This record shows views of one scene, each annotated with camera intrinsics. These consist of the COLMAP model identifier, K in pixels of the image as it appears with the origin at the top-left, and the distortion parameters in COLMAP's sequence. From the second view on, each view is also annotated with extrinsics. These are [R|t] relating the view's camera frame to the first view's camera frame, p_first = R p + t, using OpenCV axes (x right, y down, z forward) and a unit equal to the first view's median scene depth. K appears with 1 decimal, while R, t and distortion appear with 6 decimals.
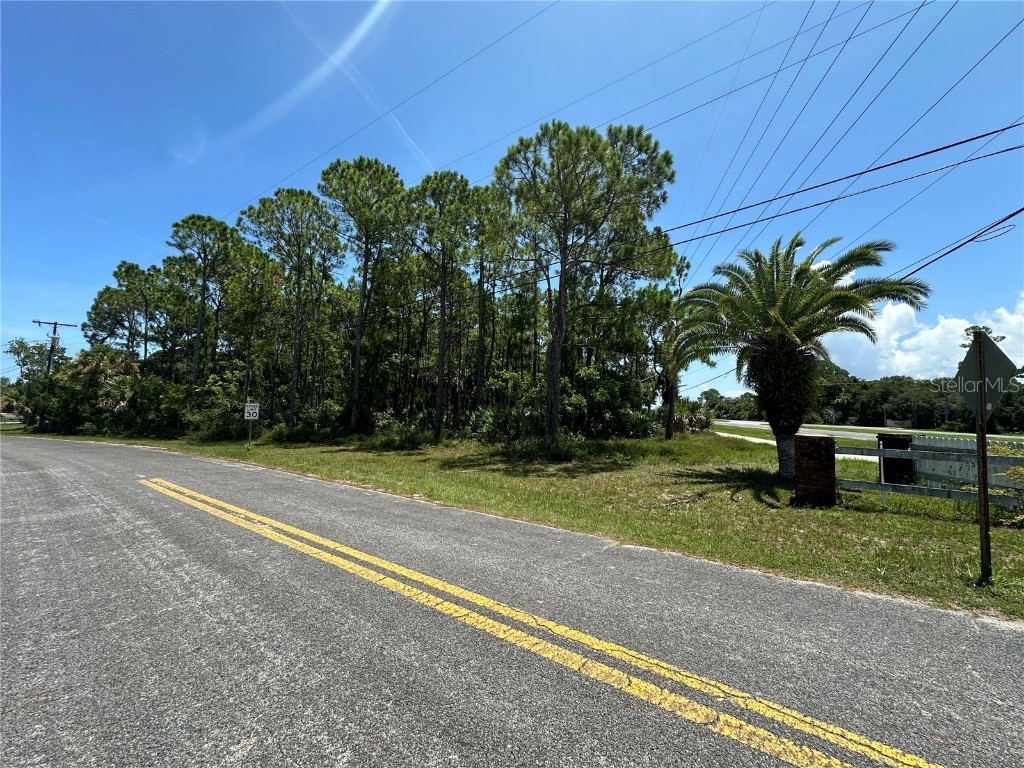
lens RADIAL K [[409.7, 0, 512.0], [0, 409.7, 384.0], [0, 0, 1]] dist [-0.000236, 0.000089]
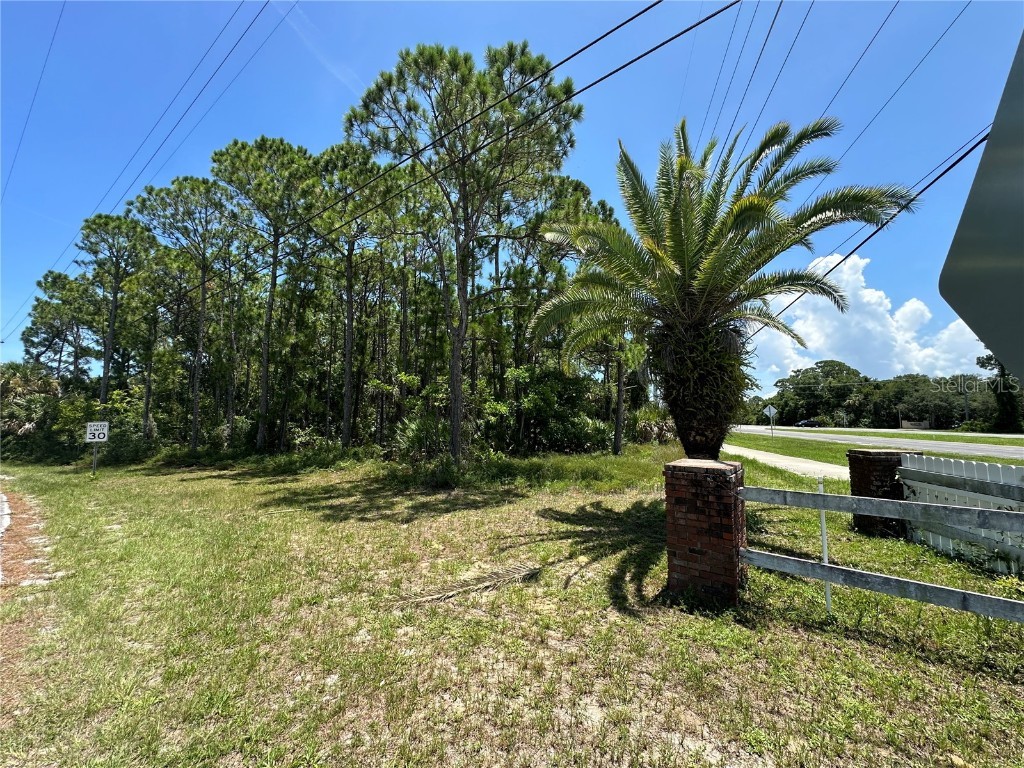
lens RADIAL K [[409.7, 0, 512.0], [0, 409.7, 384.0], [0, 0, 1]] dist [-0.000236, 0.000089]
pose [[0.999427, -0.026657, -0.020848, 0.139924], [0.026146, 0.999360, -0.024410, 0.007854], [0.021485, 0.023851, 0.999485, 0.127779]]
